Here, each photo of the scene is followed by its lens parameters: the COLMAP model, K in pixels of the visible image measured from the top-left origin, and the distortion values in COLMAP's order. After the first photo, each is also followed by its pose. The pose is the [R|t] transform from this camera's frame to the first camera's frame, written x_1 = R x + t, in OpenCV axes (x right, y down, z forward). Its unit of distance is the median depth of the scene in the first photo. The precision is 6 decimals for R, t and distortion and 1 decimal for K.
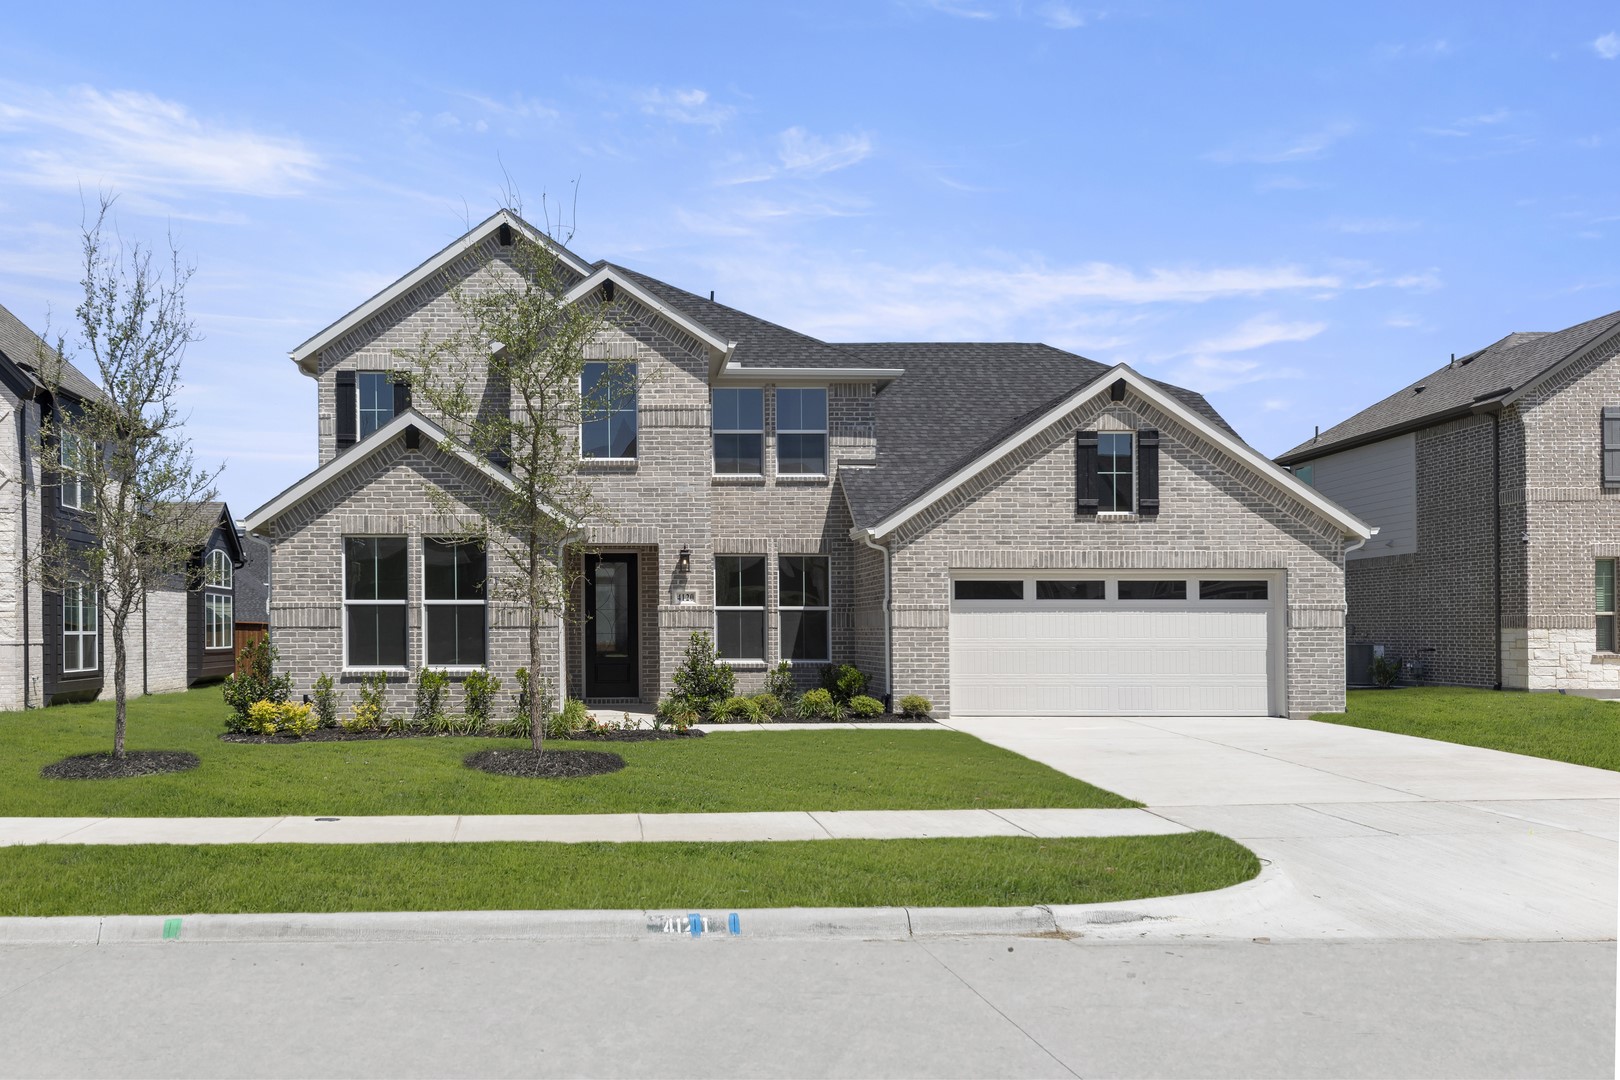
lens RADIAL K [[1073.8, 0, 808.8], [0, 1073.8, 547.4], [0, 0, 1]] dist [0.017836, 0.002393]
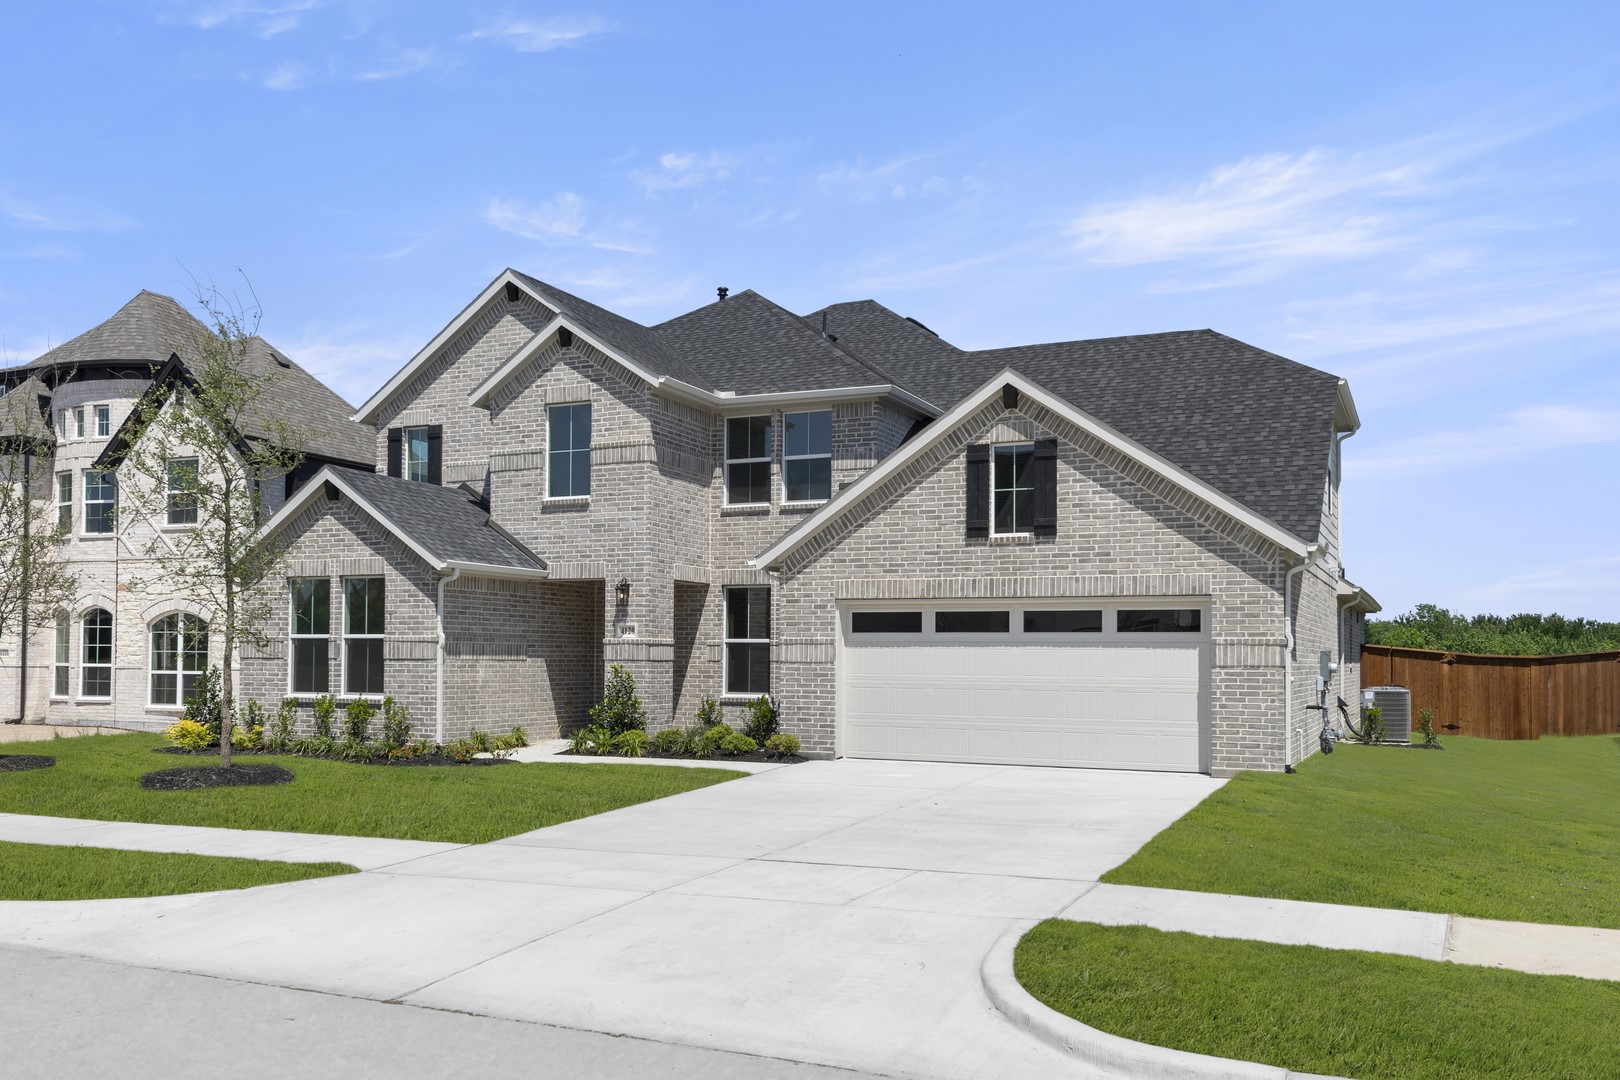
lens RADIAL K [[1164.4, 0, 809.7], [0, 1164.4, 534.9], [0, 0, 1]] dist [0.014916, -0.001768]
pose [[0.926125, -0.032796, -0.375790, 0.490228], [0.020985, 0.999150, -0.035483, -0.001124], [0.376634, 0.024976, 0.926025, 0.048321]]
